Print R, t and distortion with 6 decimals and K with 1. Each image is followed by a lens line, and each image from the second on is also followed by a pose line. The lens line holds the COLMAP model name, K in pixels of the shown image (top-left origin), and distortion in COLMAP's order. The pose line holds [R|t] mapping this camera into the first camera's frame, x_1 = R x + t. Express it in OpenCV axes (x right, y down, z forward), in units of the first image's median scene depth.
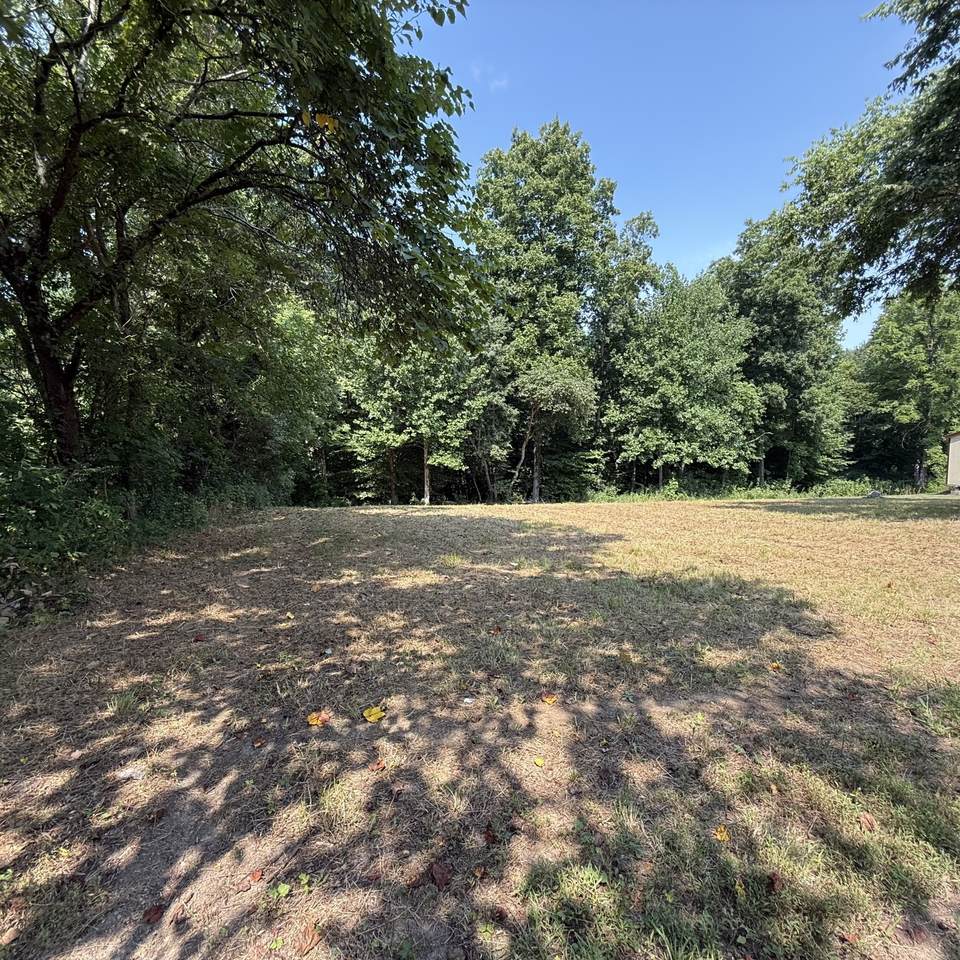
lens RADIAL K [[514.3, 0, 480.0], [0, 514.3, 480.0], [0, 0, 1]] dist [0.003415, 0.001737]
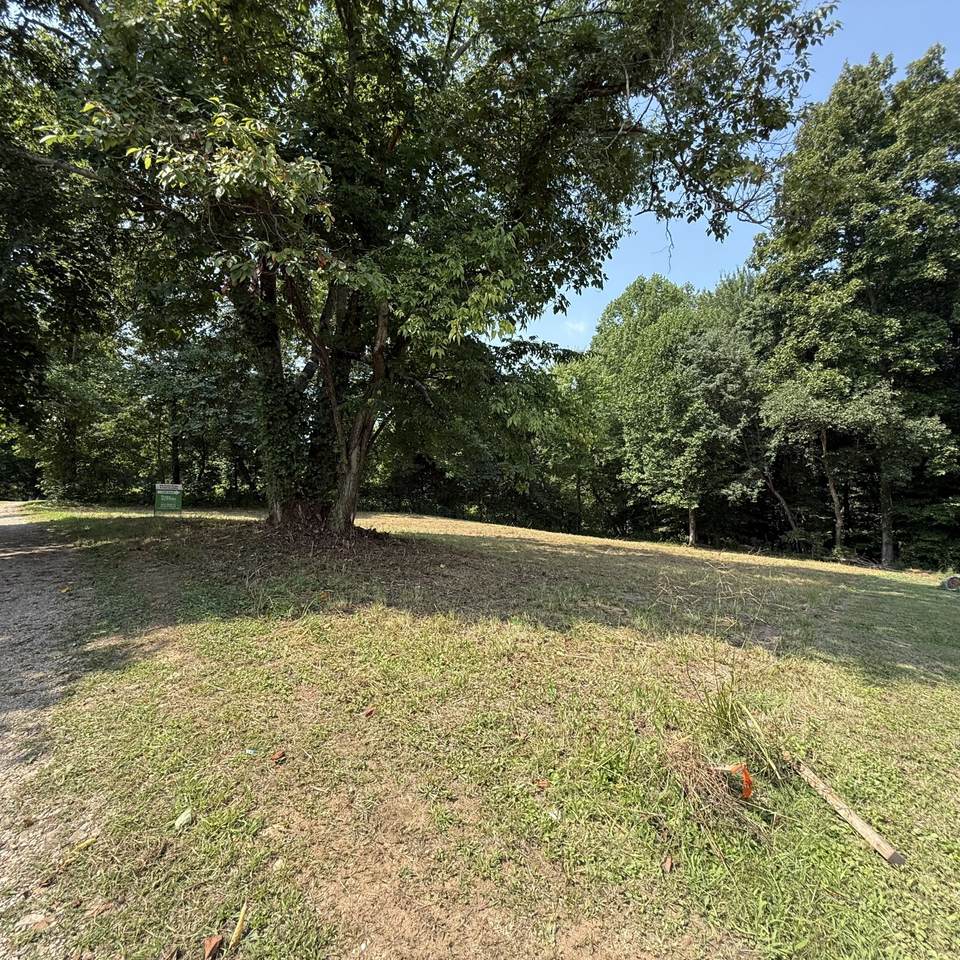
lens RADIAL K [[514.3, 0, 480.0], [0, 514.3, 480.0], [0, 0, 1]] dist [0.003415, 0.001737]
pose [[0.364447, -0.000321, -0.931224, 0.644783], [-0.079536, 0.996335, -0.031471, -0.010163], [0.927821, 0.085535, 0.363086, 0.245885]]
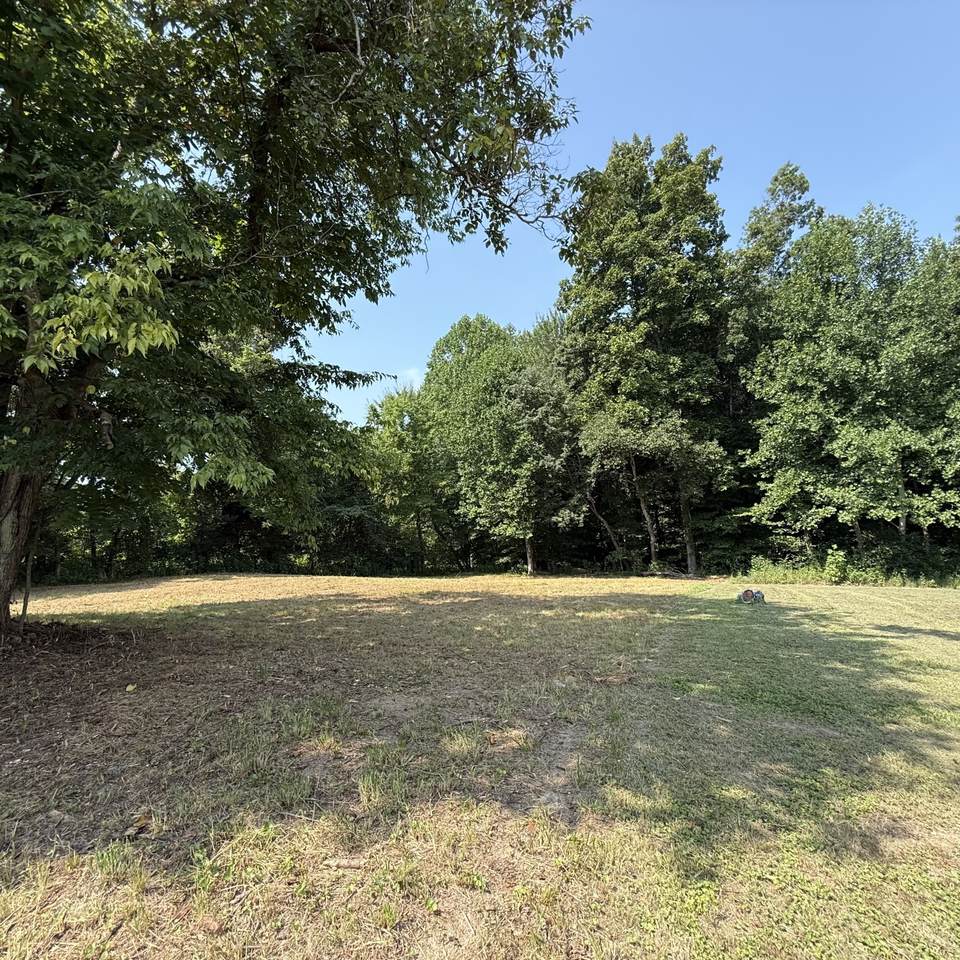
lens RADIAL K [[516.4, 0, 467.7], [0, 516.4, 479.7], [0, 0, 1]] dist [-0.026463, 0.022930]
pose [[0.595619, -0.094725, -0.797662, 0.623261], [0.005844, 0.993507, -0.113619, -0.017238], [0.803246, 0.063012, 0.592305, 0.282584]]
